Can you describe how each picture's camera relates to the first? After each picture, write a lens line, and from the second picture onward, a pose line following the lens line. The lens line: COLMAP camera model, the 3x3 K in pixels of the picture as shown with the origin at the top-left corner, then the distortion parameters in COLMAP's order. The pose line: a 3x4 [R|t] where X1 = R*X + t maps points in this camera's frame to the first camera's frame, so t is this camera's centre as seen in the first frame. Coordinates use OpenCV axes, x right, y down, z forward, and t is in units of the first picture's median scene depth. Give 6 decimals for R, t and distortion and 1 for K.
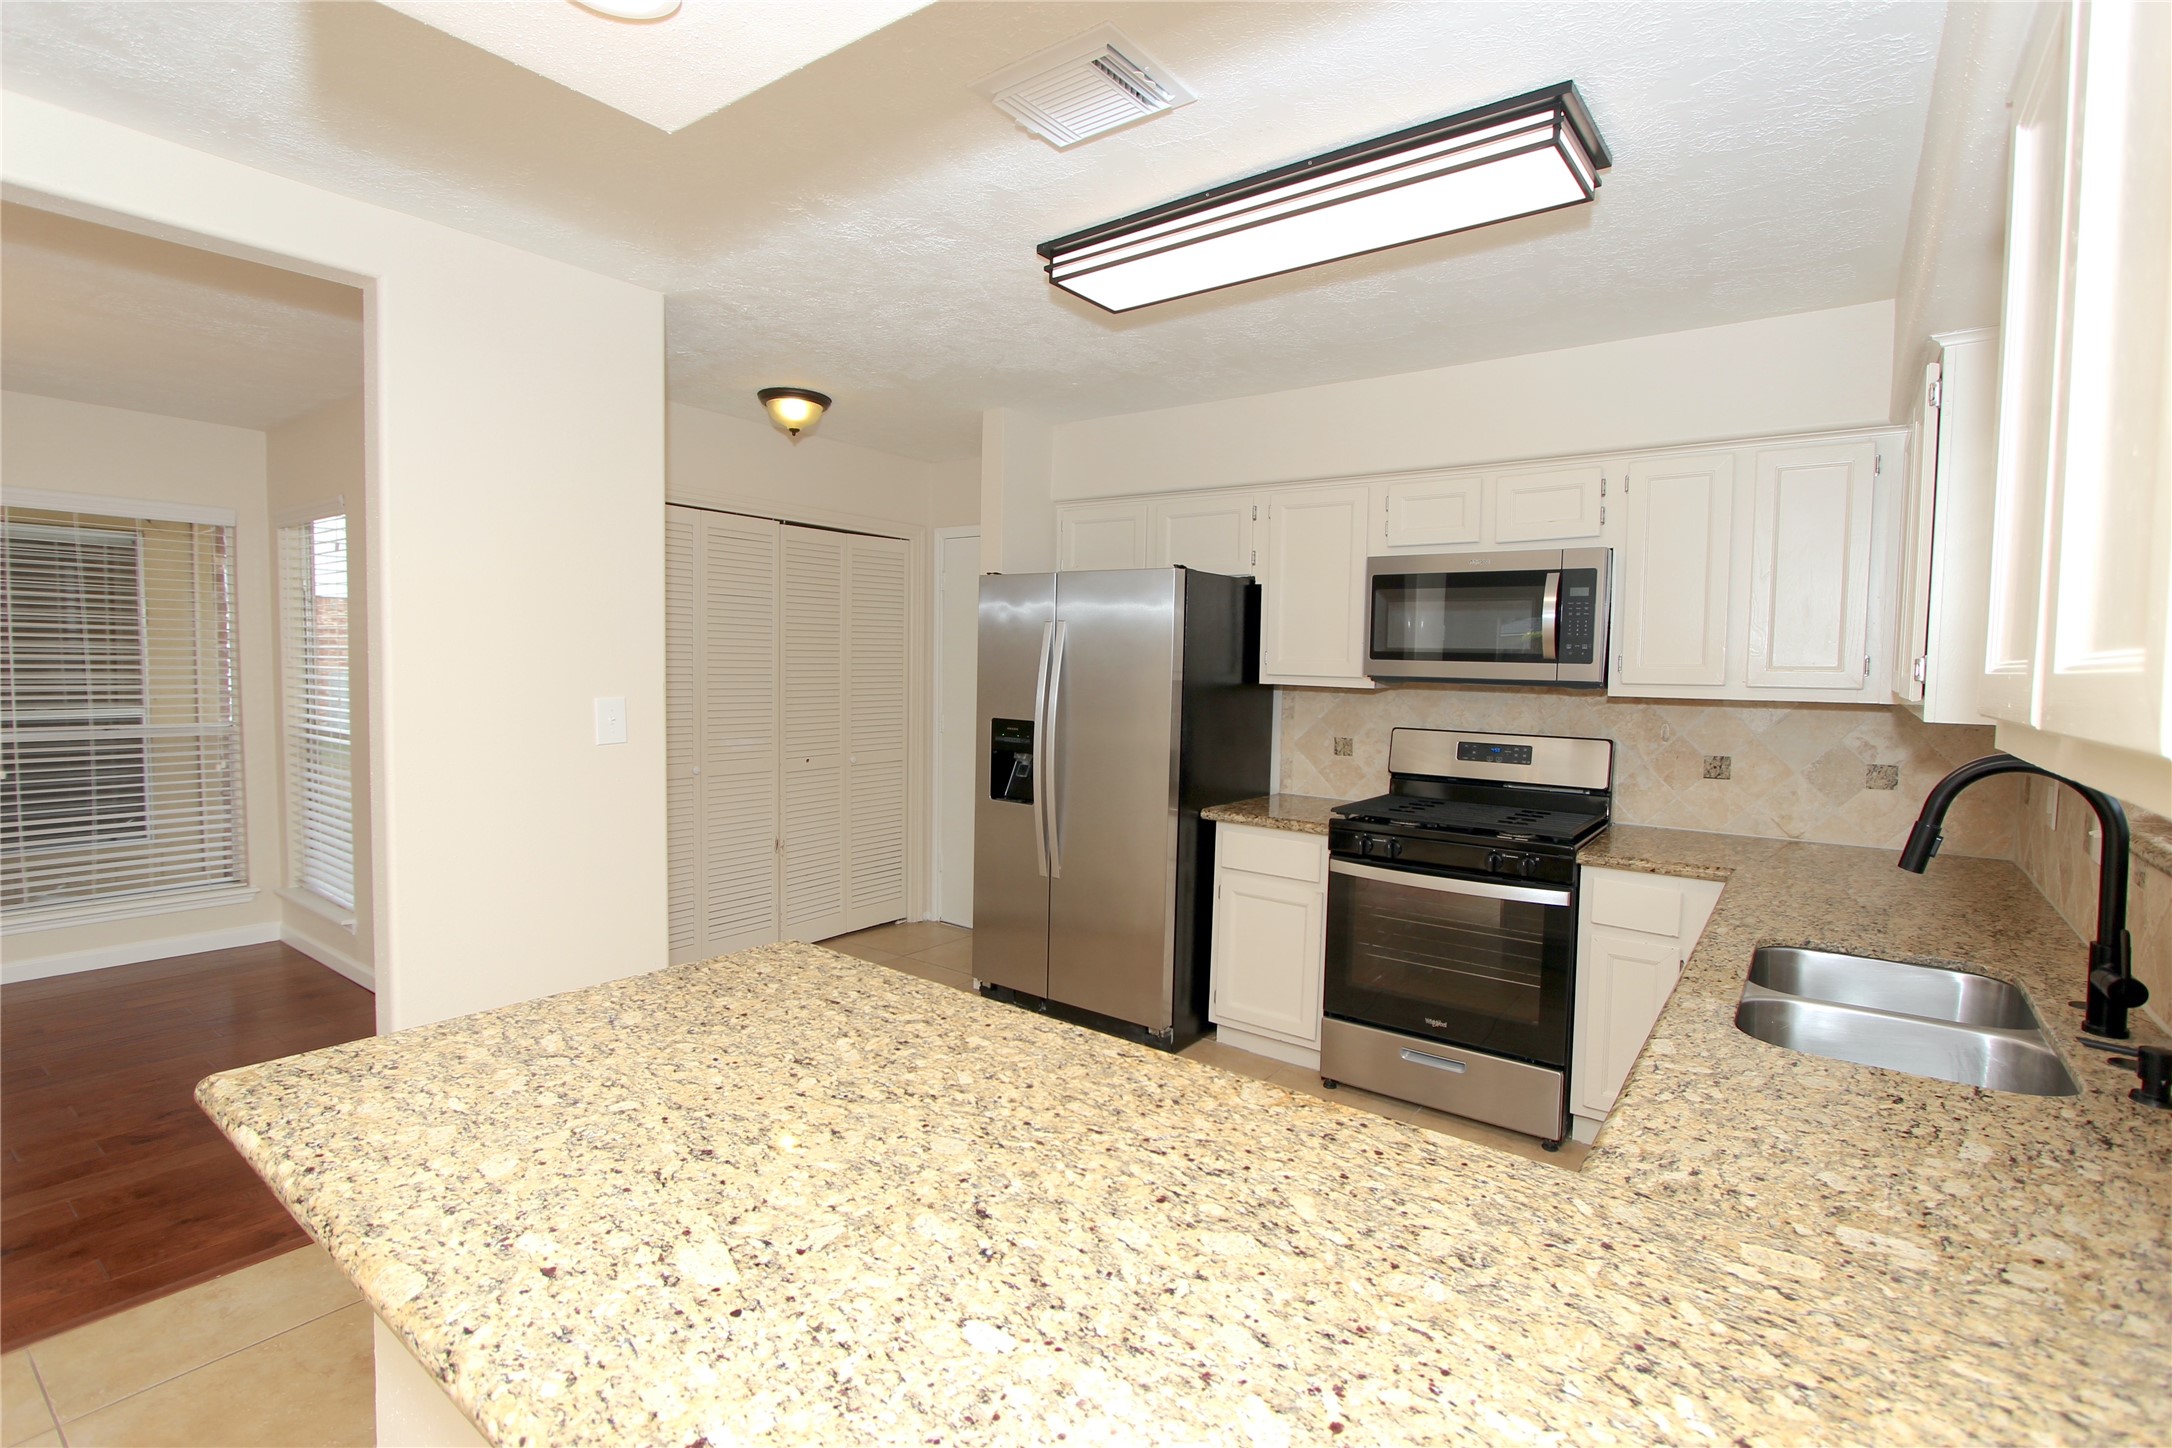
lens RADIAL K [[1008.5, 0, 1096.3], [0, 1008.5, 715.0], [0, 0, 1]] dist [-0.016042, 0.001302]
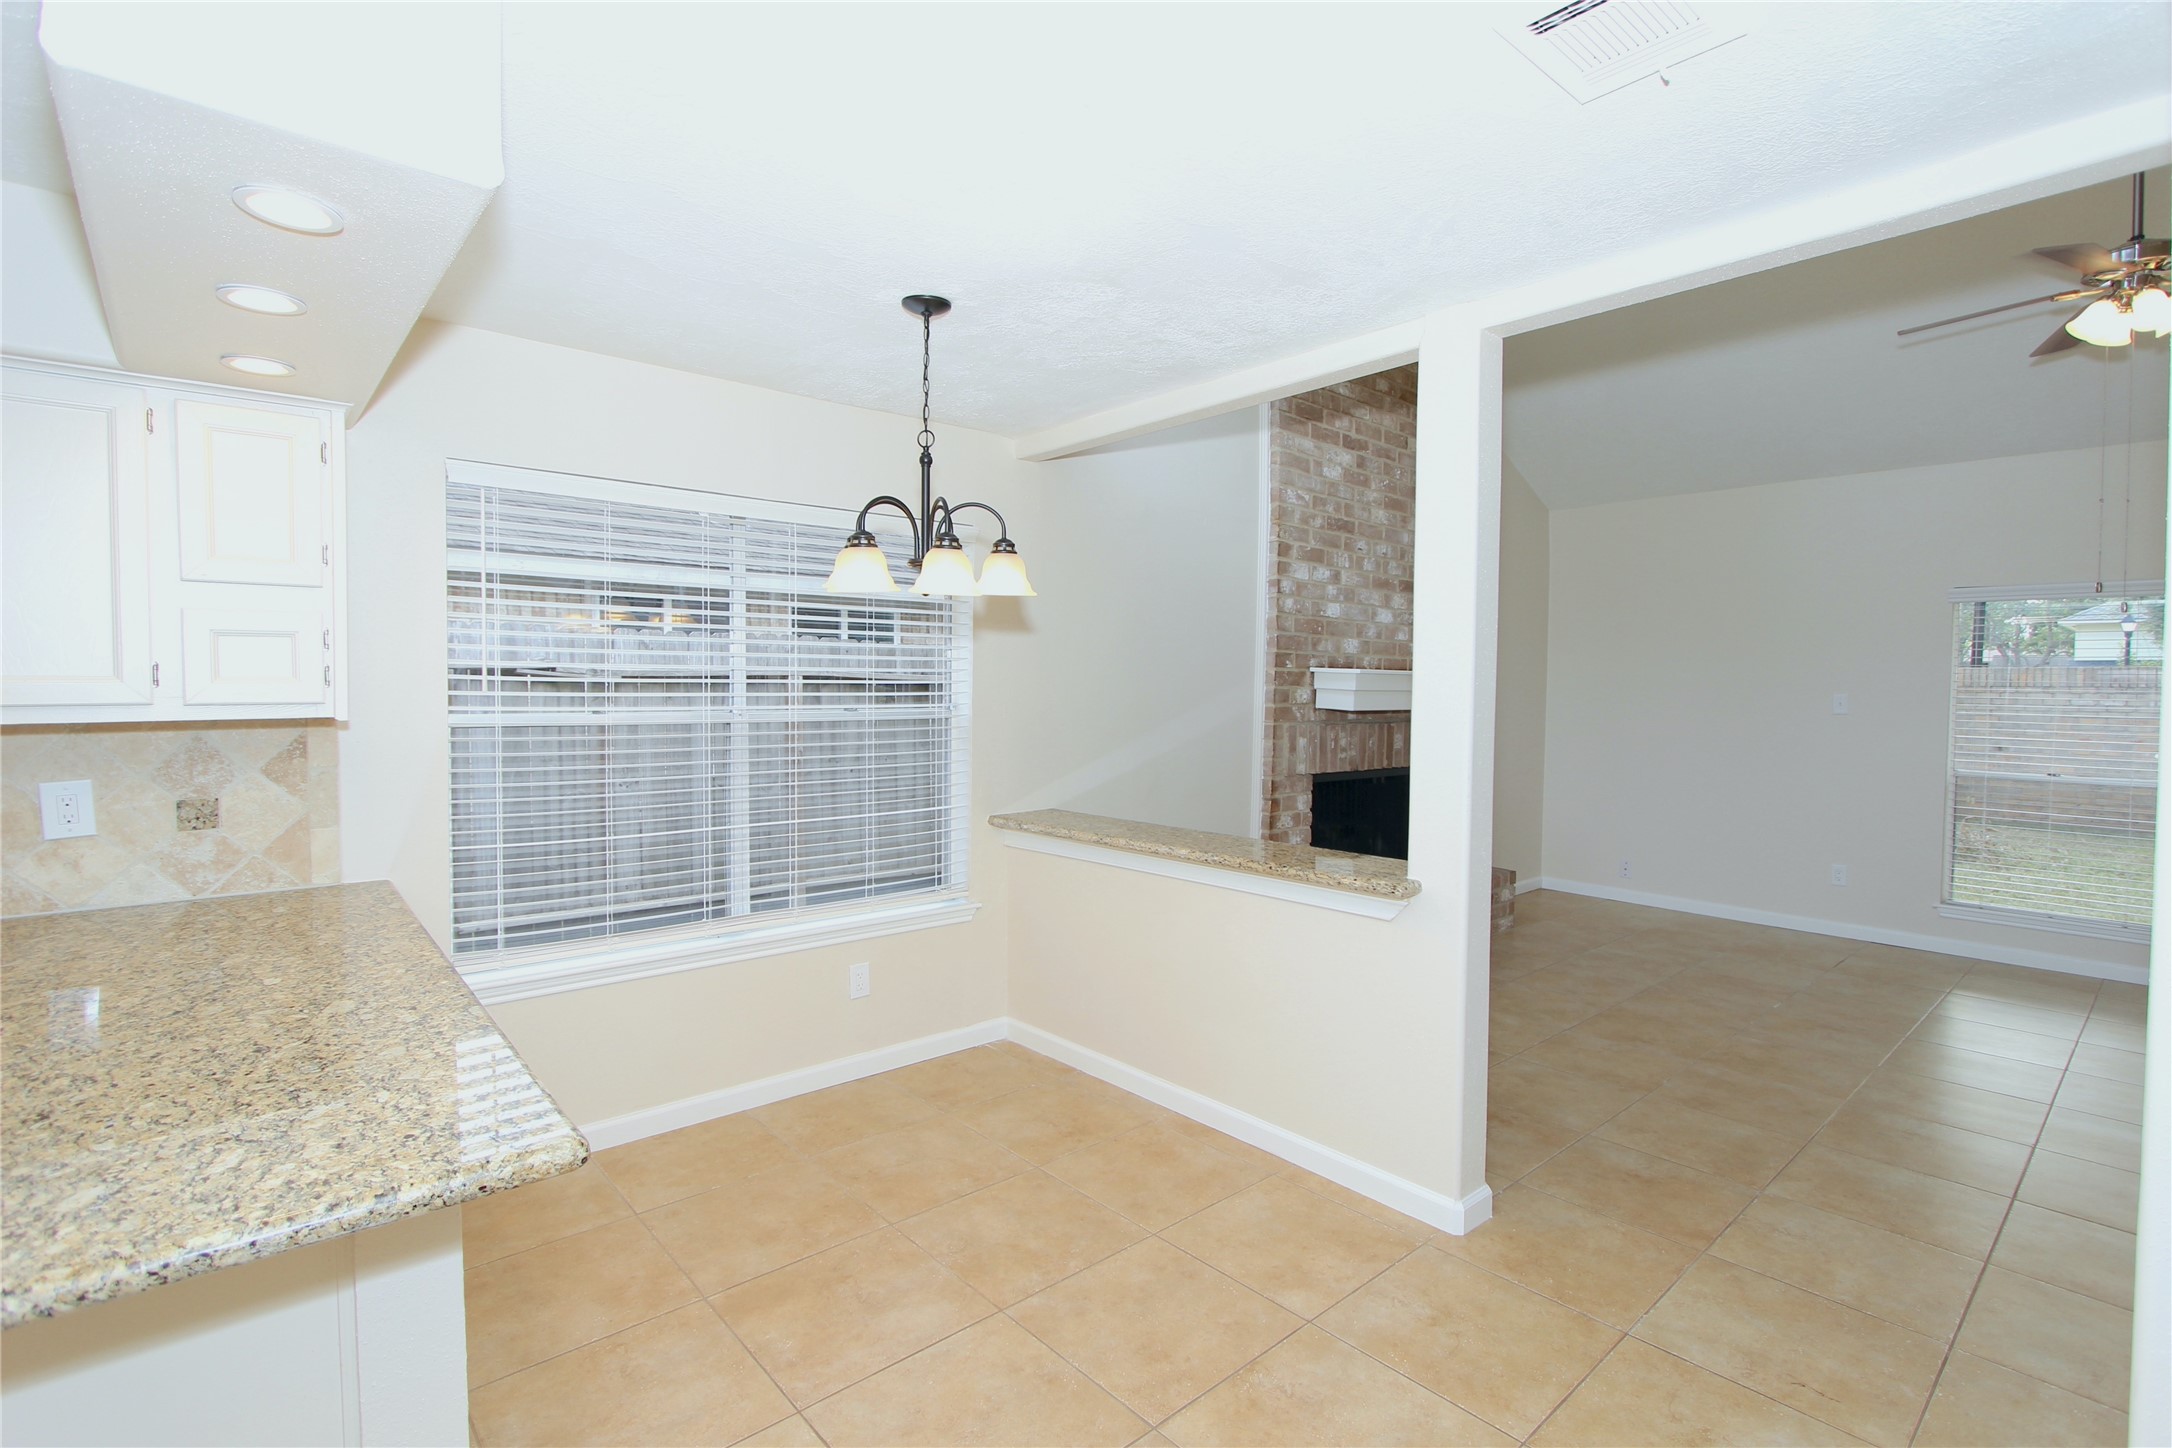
lens RADIAL K [[1008.5, 0, 1104.1], [0, 1008.5, 716.5], [0, 0, 1]] dist [-0.016042, 0.001302]
pose [[-0.978406, -0.034264, 0.203832, -1.132056], [-0.016328, 0.995895, 0.089034, -0.105354], [-0.206045, 0.083783, -0.974949, 1.298370]]
